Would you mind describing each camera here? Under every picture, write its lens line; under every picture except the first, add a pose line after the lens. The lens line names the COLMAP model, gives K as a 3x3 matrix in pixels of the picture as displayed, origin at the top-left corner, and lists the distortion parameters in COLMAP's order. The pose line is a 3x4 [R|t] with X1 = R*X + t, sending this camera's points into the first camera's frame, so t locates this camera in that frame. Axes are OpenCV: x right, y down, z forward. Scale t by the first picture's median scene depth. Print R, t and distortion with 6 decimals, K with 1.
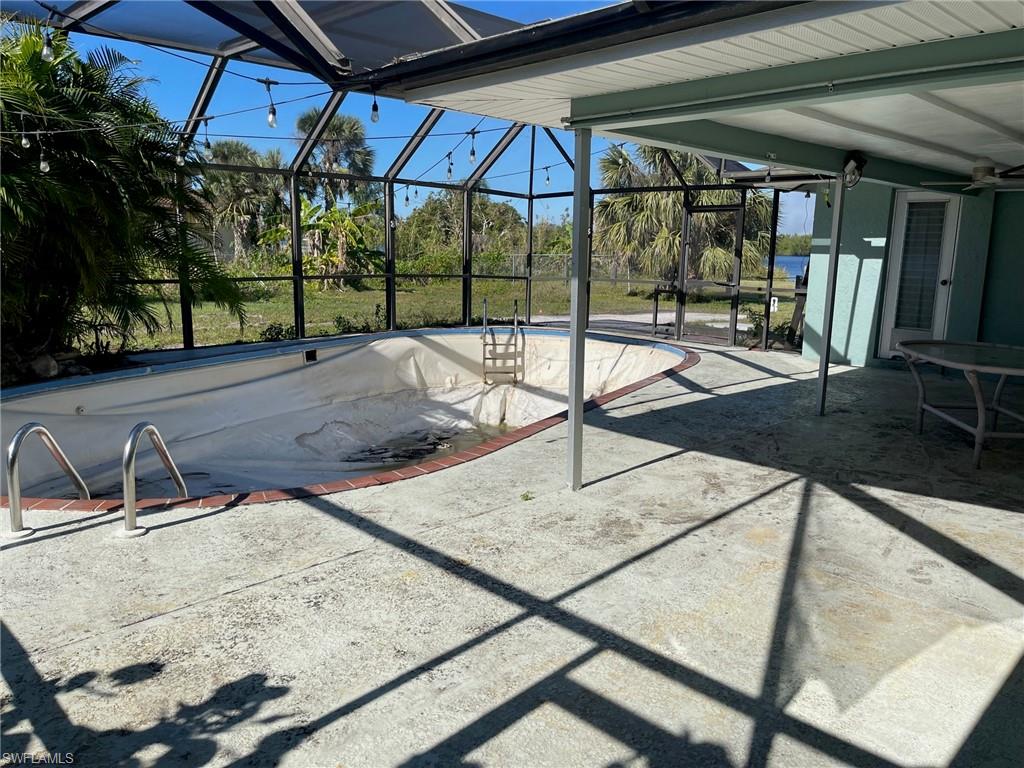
lens RADIAL K [[773.8, 0, 510.8], [0, 773.8, 380.5], [0, 0, 1]] dist [0.032574, -0.003786]
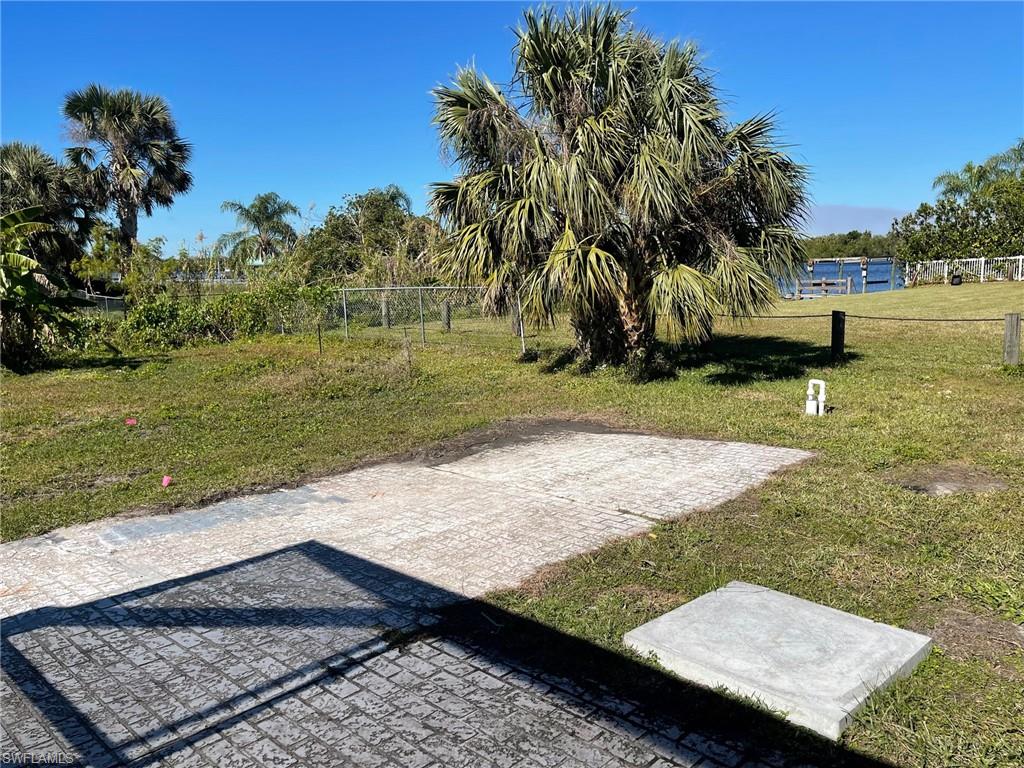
lens RADIAL K [[773.8, 0, 512.6], [0, 773.8, 387.6], [0, 0, 1]] dist [0.032574, -0.003786]
pose [[0.998573, -0.052095, 0.011717, 0.153748], [0.052263, 0.998529, -0.014444, -0.095426], [-0.010948, 0.015035, 0.999827, 0.526864]]
